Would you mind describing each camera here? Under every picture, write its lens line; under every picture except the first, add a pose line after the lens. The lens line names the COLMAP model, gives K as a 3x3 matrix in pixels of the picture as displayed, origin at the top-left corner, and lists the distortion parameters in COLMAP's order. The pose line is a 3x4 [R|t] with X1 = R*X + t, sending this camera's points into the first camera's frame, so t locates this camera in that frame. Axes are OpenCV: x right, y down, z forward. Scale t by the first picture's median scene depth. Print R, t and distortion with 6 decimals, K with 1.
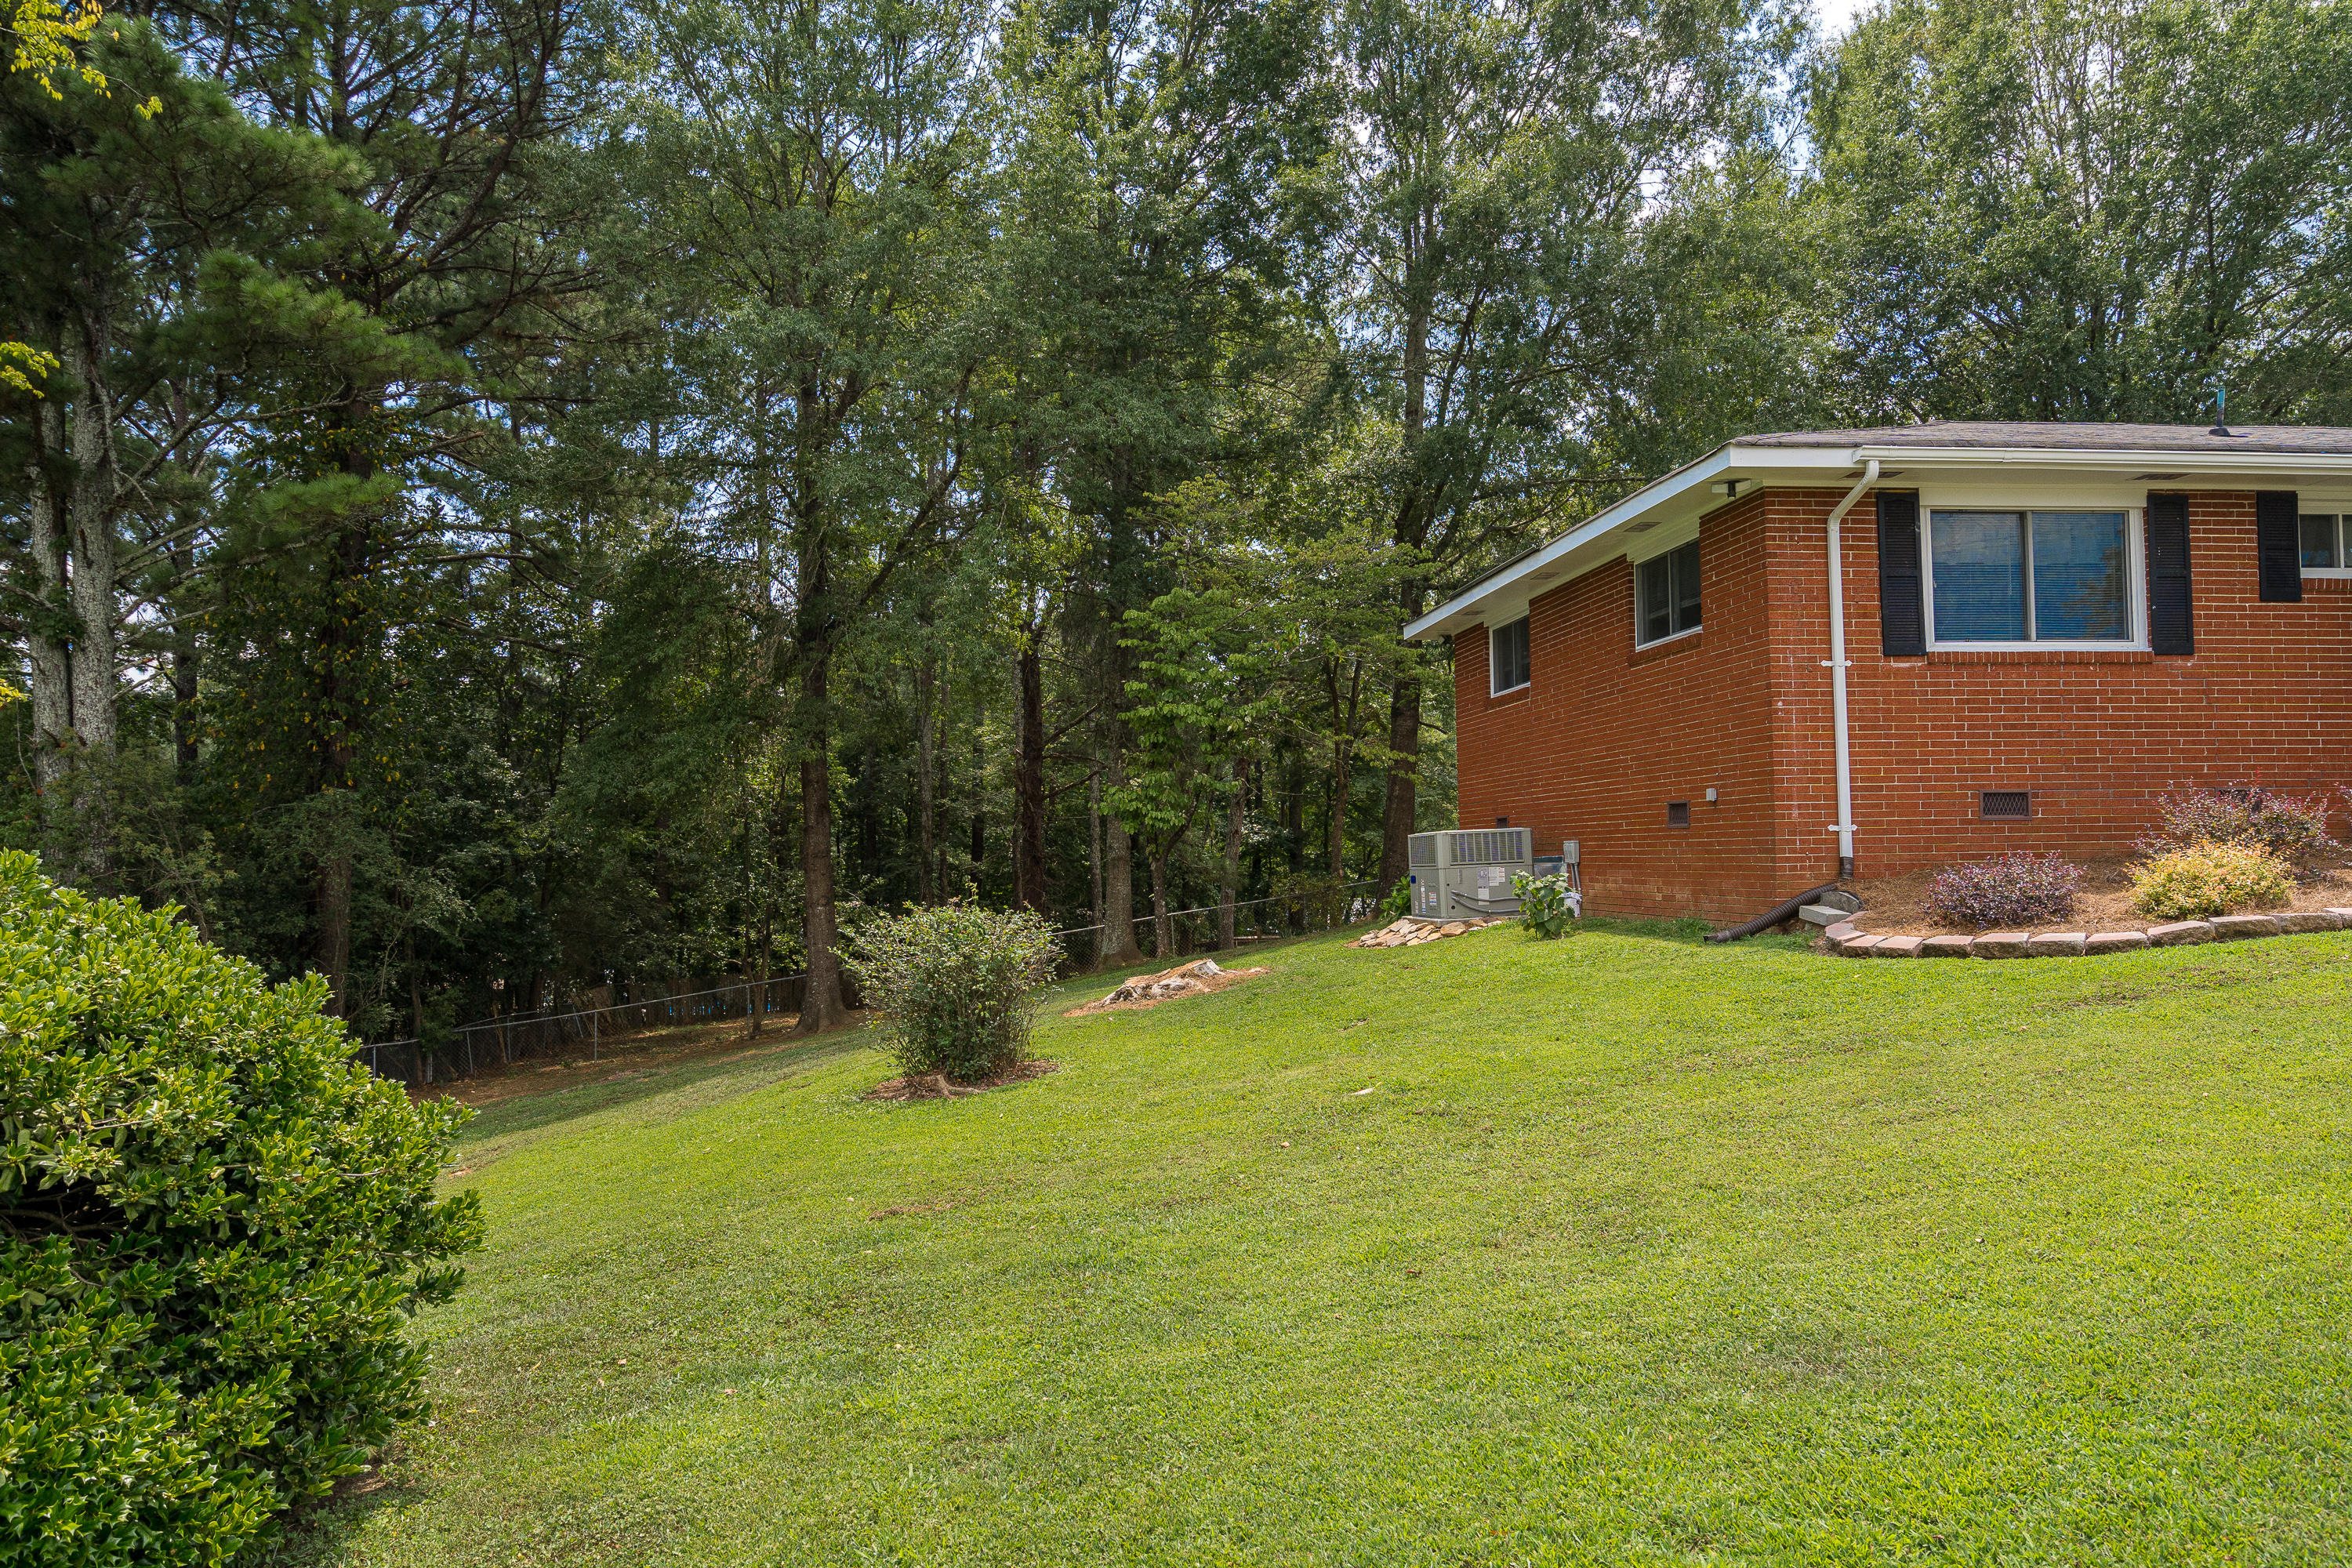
lens RADIAL K [[1565.1, 0, 1180.2], [0, 1565.1, 786.5], [0, 0, 1]] dist [0.020038, 0.000047]
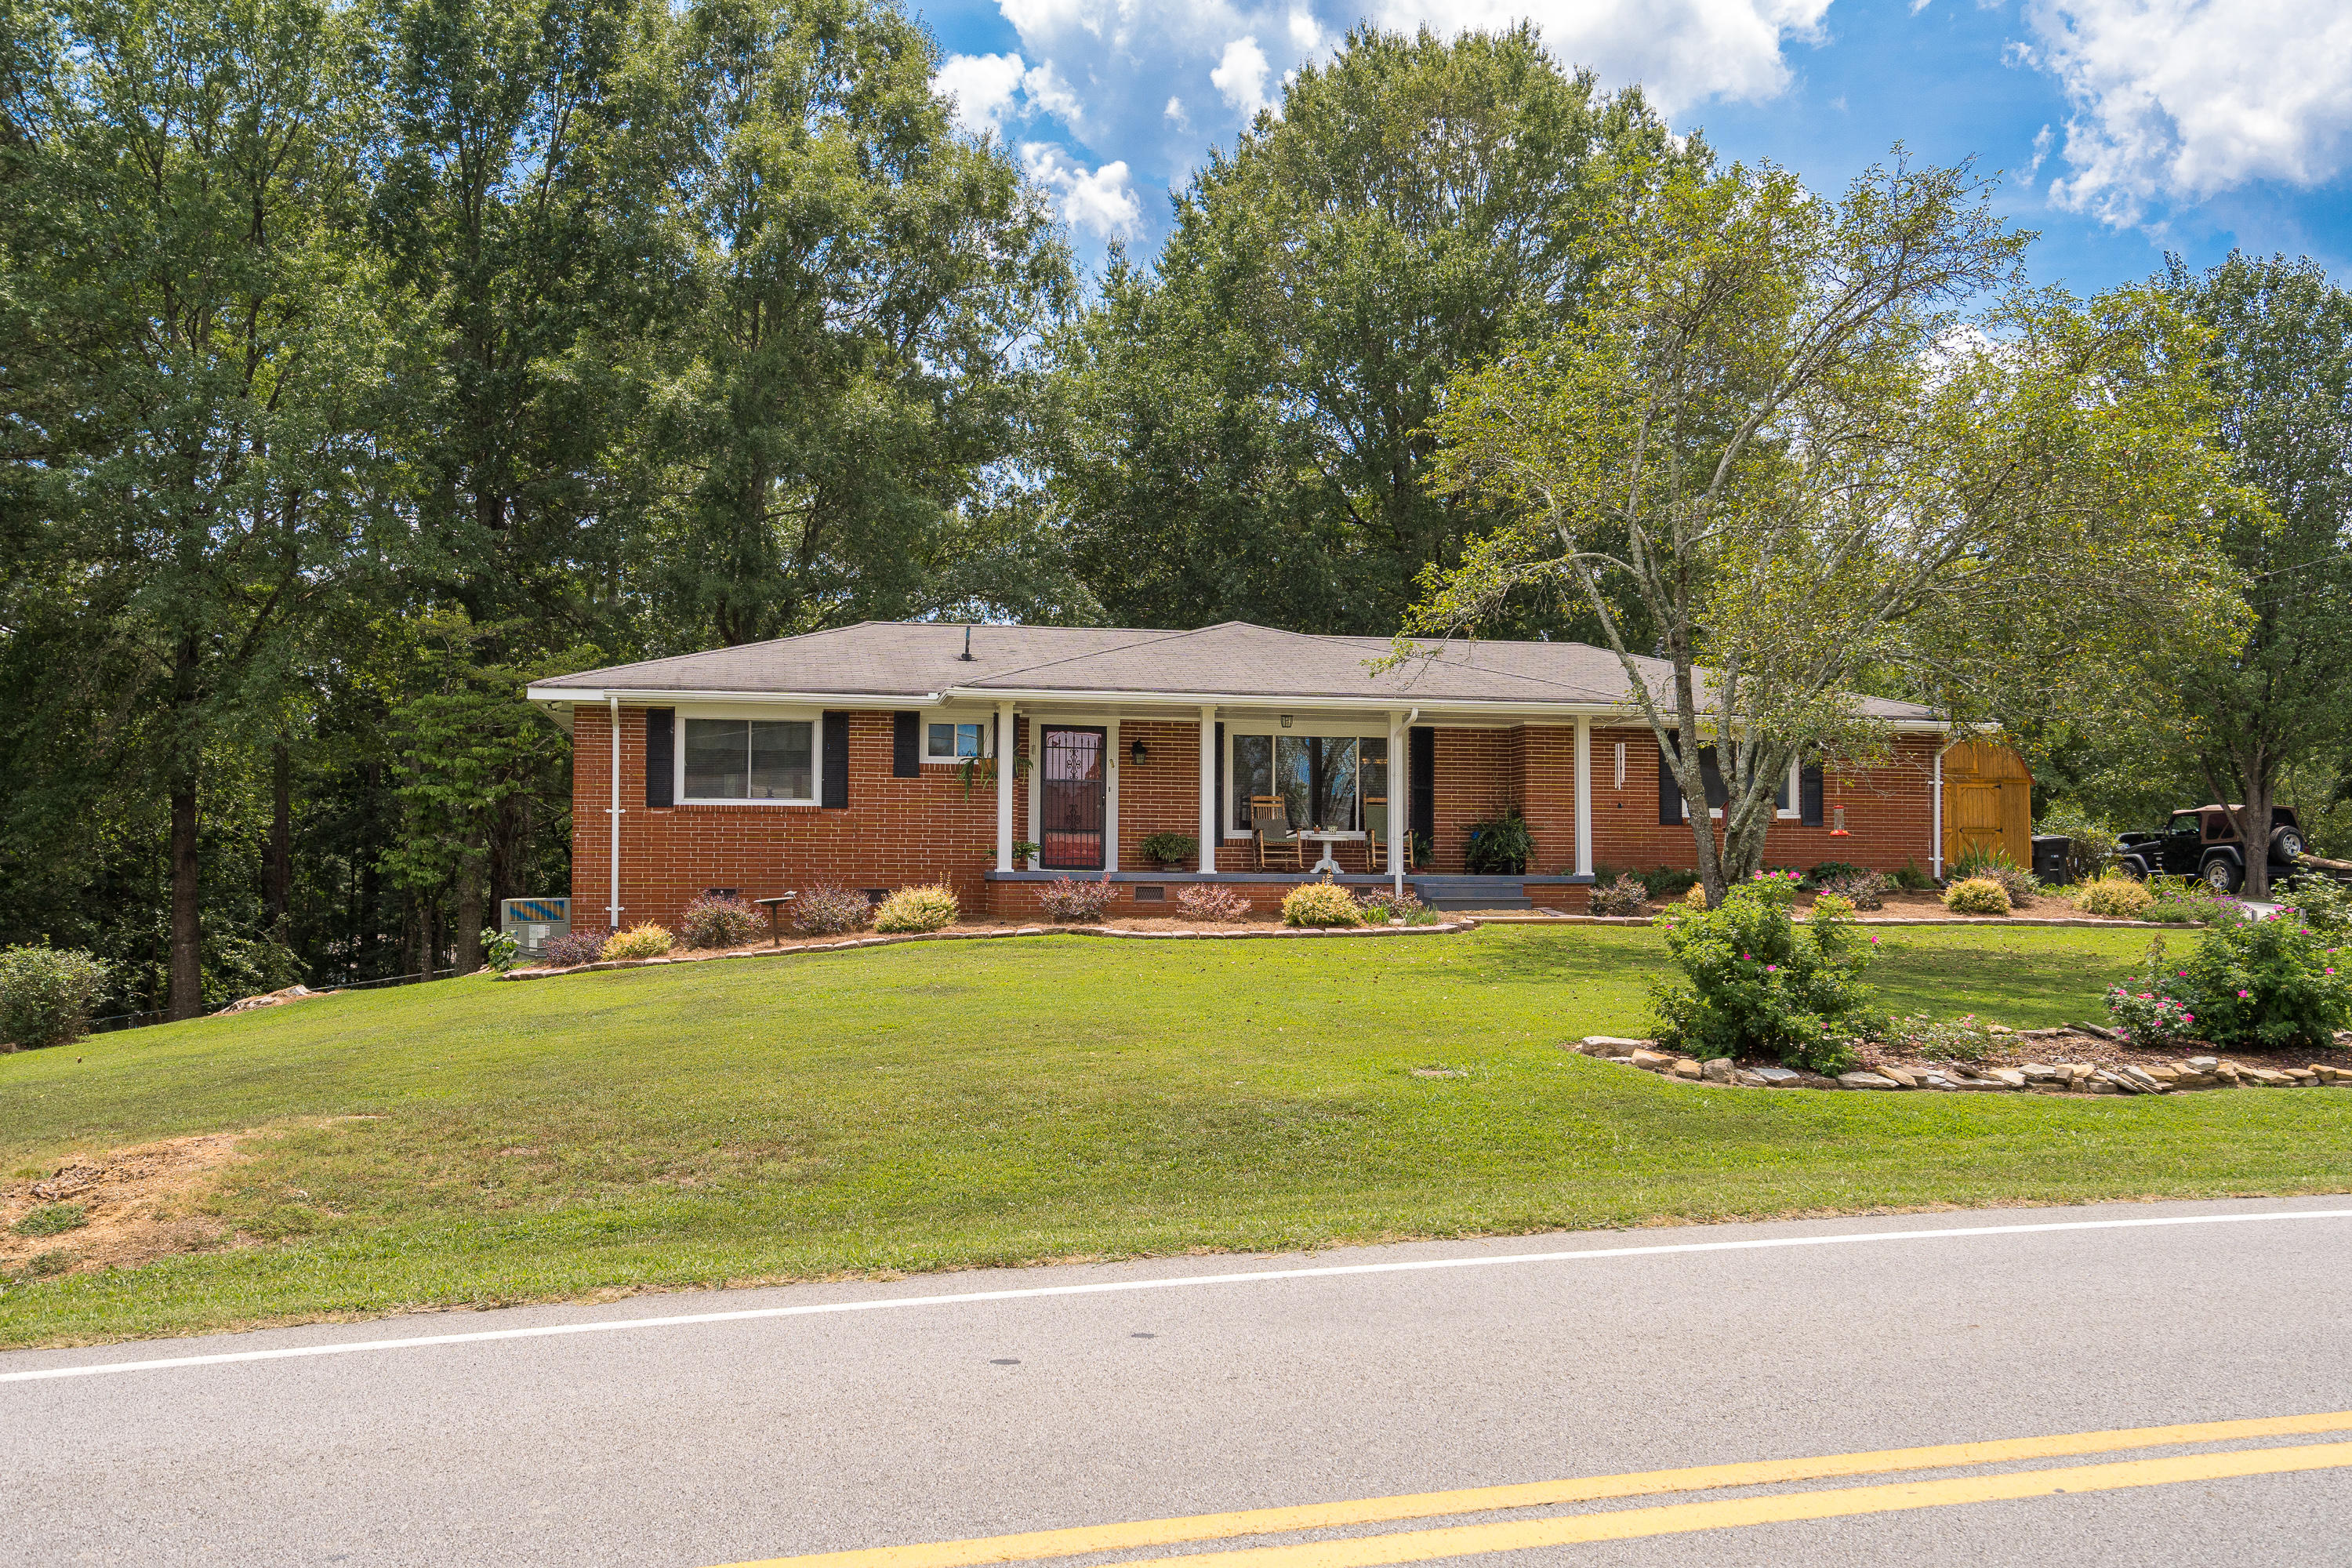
lens RADIAL K [[2033.0, 0, 1176.0], [0, 2033.0, 784.0], [0, 0, 1]] dist [0.008652, 0.007423]
pose [[0.996251, 0.023125, 0.083363, 0.807357], [-0.022812, 0.999729, -0.004712, -0.106955], [-0.083449, 0.002793, 0.996508, -1.185092]]
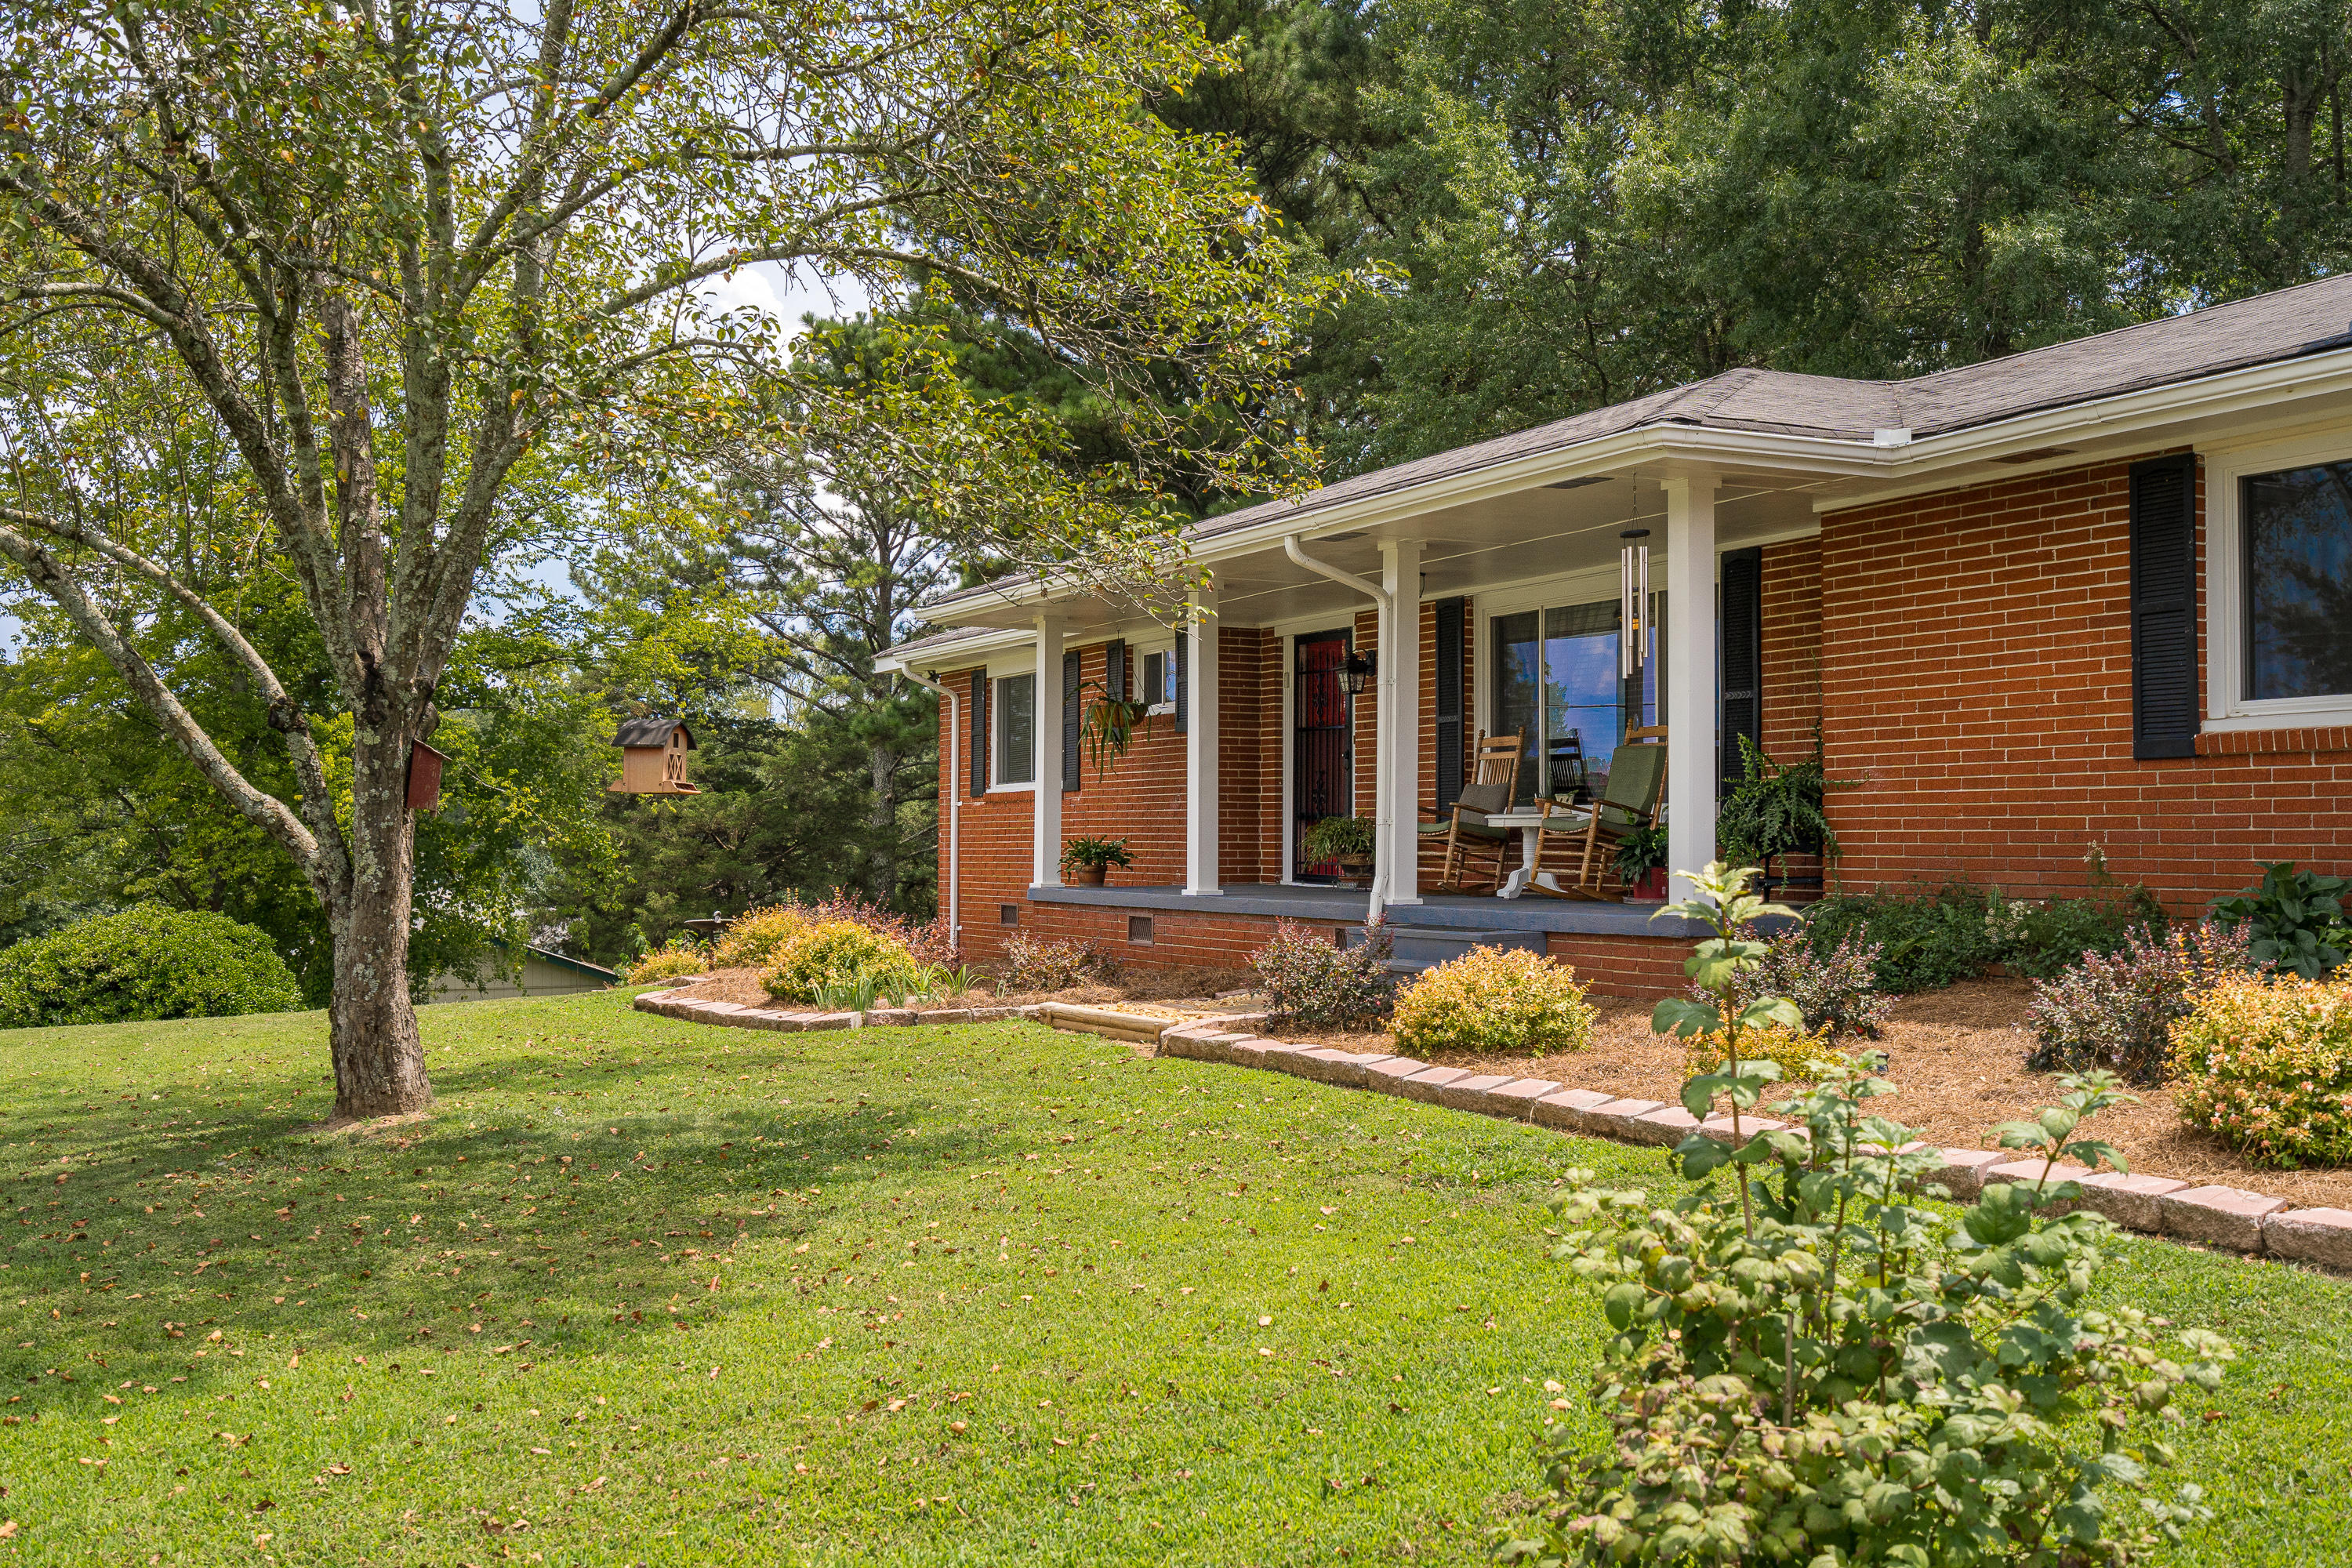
lens RADIAL K [[2314.4, 0, 1165.2], [0, 2314.4, 799.3], [0, 0, 1]] dist [0.009203, 0.002976]
pose [[0.349275, -0.004616, -0.937009, 2.237233], [0.035286, 0.999343, 0.008230, -0.089110], [0.936356, -0.035938, 0.349208, 0.478611]]
